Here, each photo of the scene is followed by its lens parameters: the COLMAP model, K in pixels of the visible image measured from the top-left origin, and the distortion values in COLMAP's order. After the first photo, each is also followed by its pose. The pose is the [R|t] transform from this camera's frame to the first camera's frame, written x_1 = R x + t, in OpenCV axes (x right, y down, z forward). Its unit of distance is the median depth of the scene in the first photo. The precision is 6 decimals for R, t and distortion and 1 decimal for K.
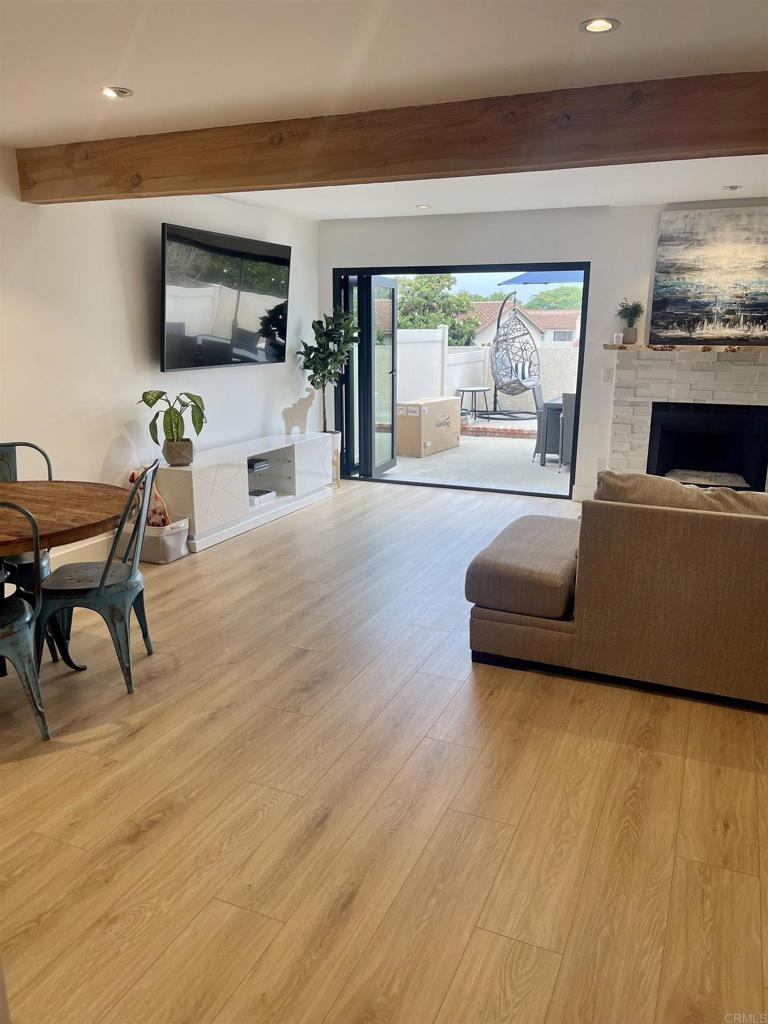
lens RADIAL K [[771.2, 0, 385.3], [0, 771.2, 522.4], [0, 0, 1]] dist [0.047462, -0.046926]
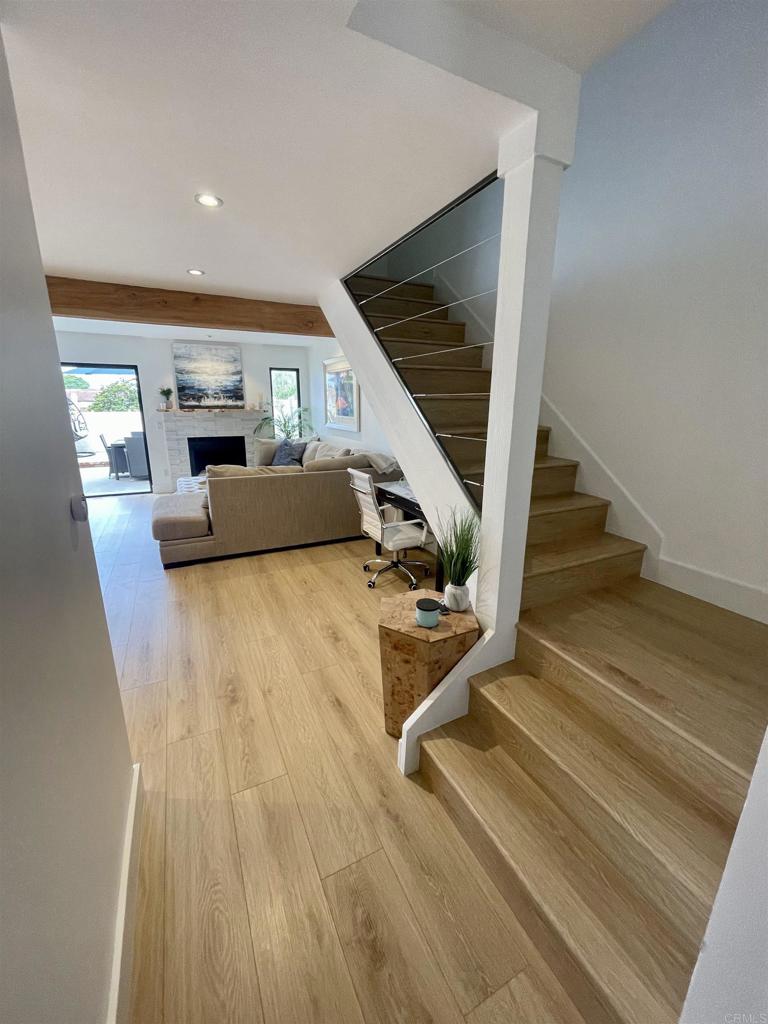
lens RADIAL K [[416.1, 0, 385.9], [0, 416.1, 508.8], [0, 0, 1]] dist [-0.006874, 0.001291]
pose [[0.639775, -0.192991, 0.743937, -0.175490], [0.186103, 0.978054, 0.093679, 0.020957], [-0.745690, 0.078515, 0.661651, -0.083334]]
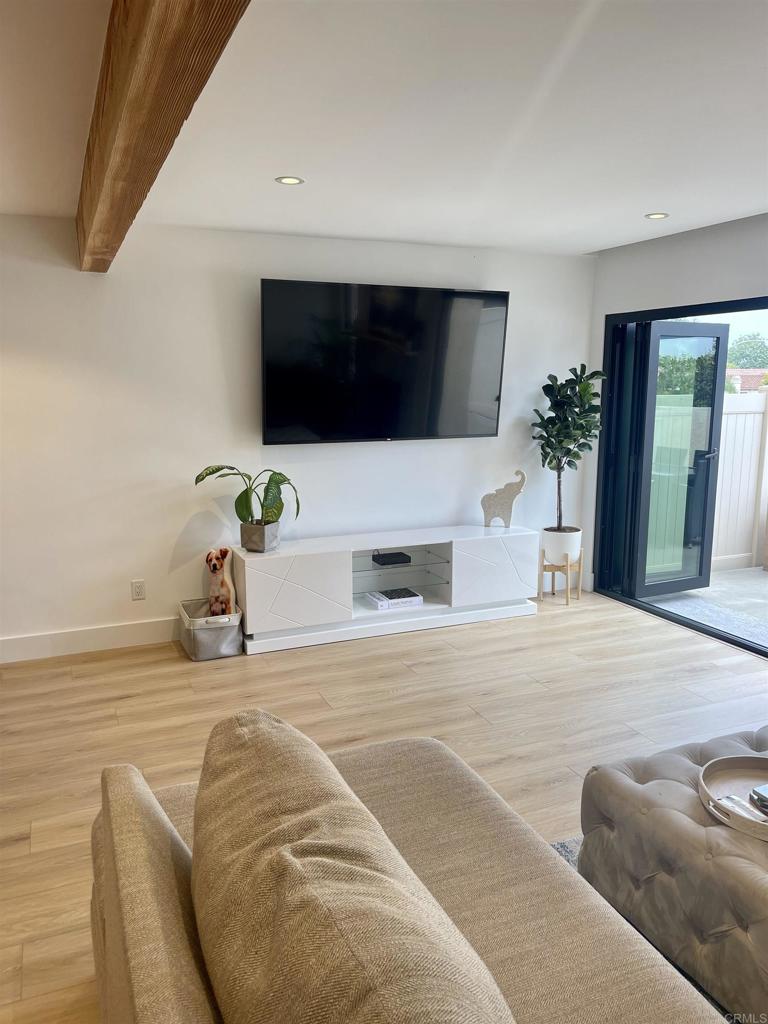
lens RADIAL K [[771.2, 0, 385.1], [0, 771.2, 520.9], [0, 0, 1]] dist [0.047462, -0.046926]
pose [[0.727828, 0.118924, -0.675369, 0.384722], [-0.165200, 0.986250, -0.004366, -0.115743], [0.665564, 0.114749, 0.737467, 0.408829]]
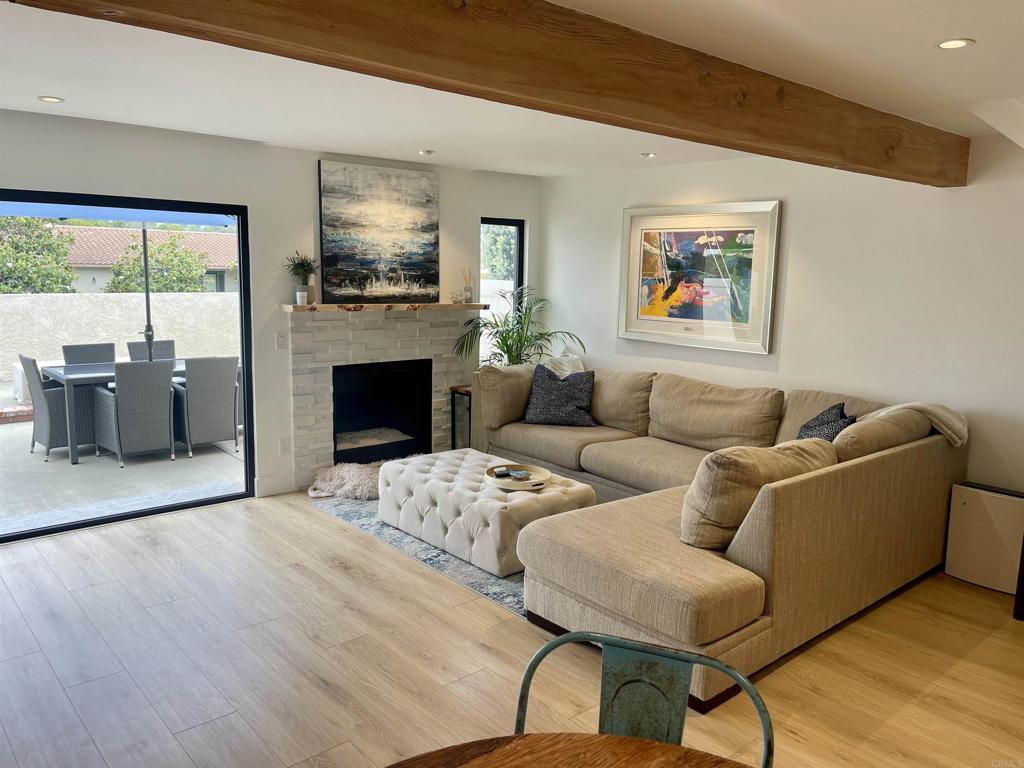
lens RADIAL K [[771.2, 0, 513.1], [0, 771.2, 388.6], [0, 0, 1]] dist [0.047462, -0.046926]
pose [[0.425723, -0.137765, 0.894305, -0.404282], [0.205036, 0.977321, 0.052949, -0.147627], [-0.881317, 0.160823, 0.444315, 0.464443]]
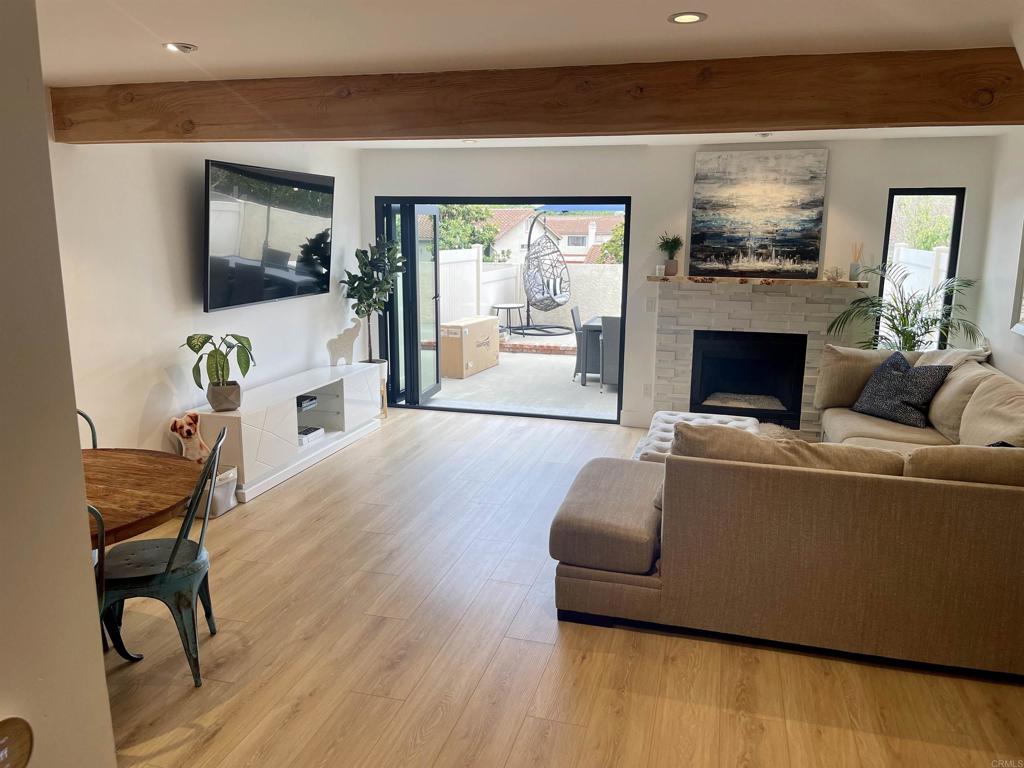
lens RADIAL K [[771.2, 0, 512.4], [0, 771.2, 385.7], [0, 0, 1]] dist [0.047462, -0.046926]
pose [[0.990136, -0.024089, 0.138023, -0.045169], [0.030640, 0.998493, -0.045532, -0.045218], [-0.136718, 0.049312, 0.989382, 0.013312]]
